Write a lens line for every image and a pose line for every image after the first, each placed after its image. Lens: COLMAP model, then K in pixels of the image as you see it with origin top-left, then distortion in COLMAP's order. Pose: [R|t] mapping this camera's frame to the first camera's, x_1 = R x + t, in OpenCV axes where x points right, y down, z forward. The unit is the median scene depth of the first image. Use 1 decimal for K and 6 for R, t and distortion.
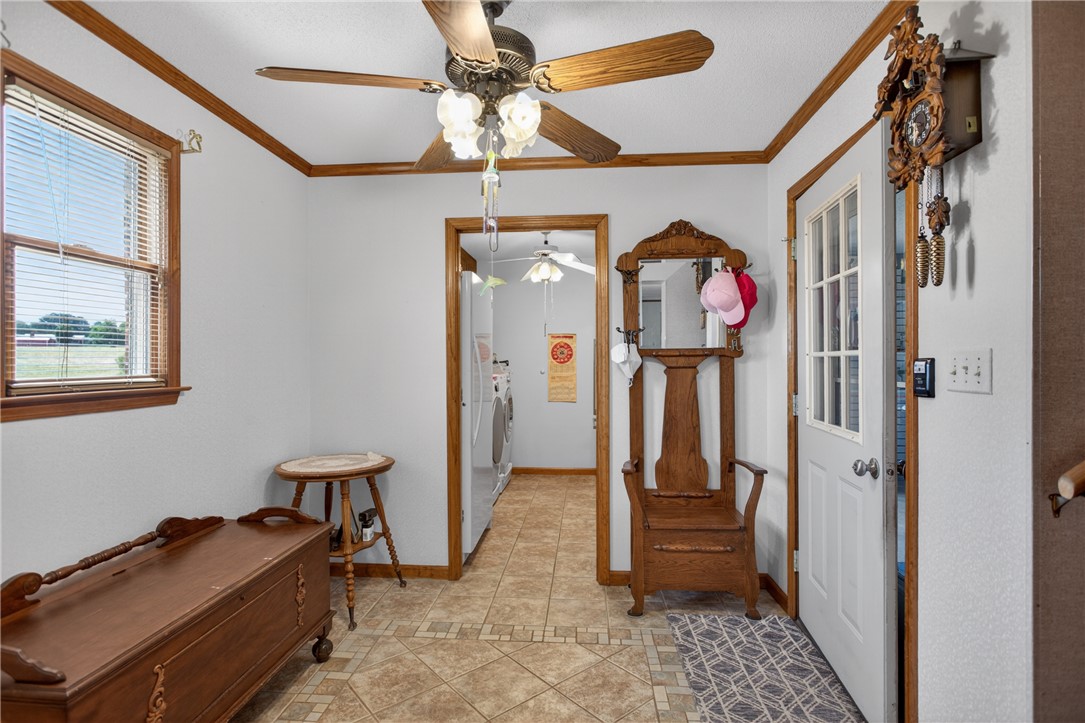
lens RADIAL K [[545.7, 0, 543.0], [0, 545.7, 346.5], [0, 0, 1]] dist [-0.007592, 0.000053]
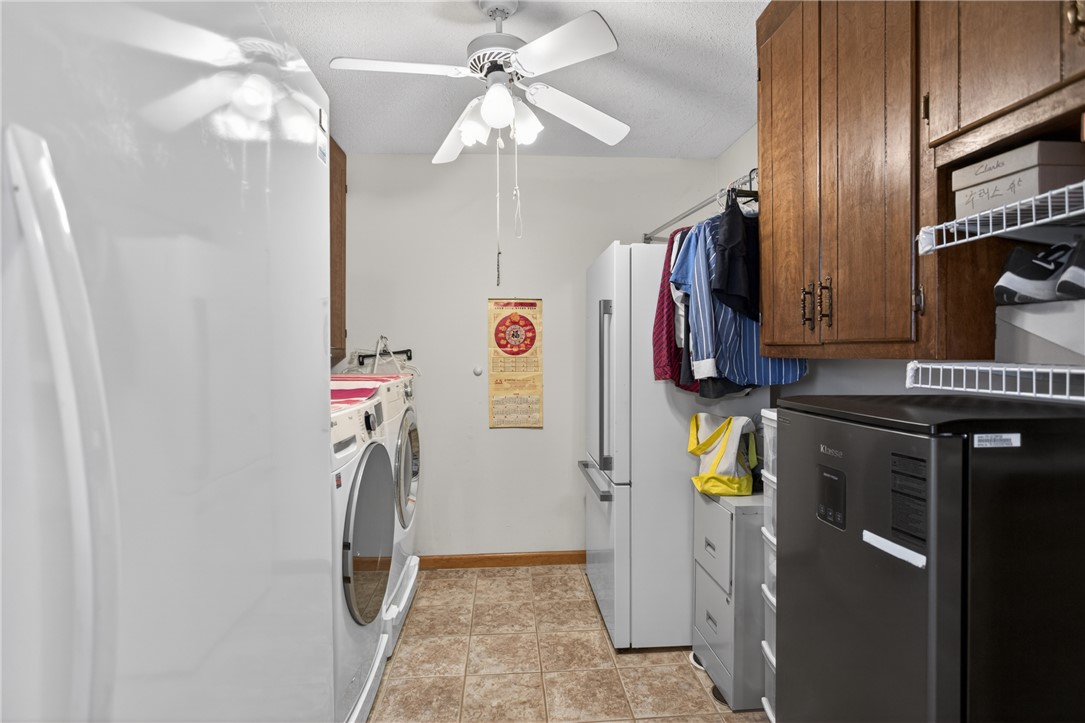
lens RADIAL K [[536.5, 0, 536.9], [0, 536.5, 352.7], [0, 0, 1]] dist [-0.006726, 0.001758]
pose [[0.990015, -0.005591, 0.140851, -0.017932], [0.001596, 0.999594, 0.028456, 0.014529], [-0.140953, -0.027947, 0.989622, 0.493218]]
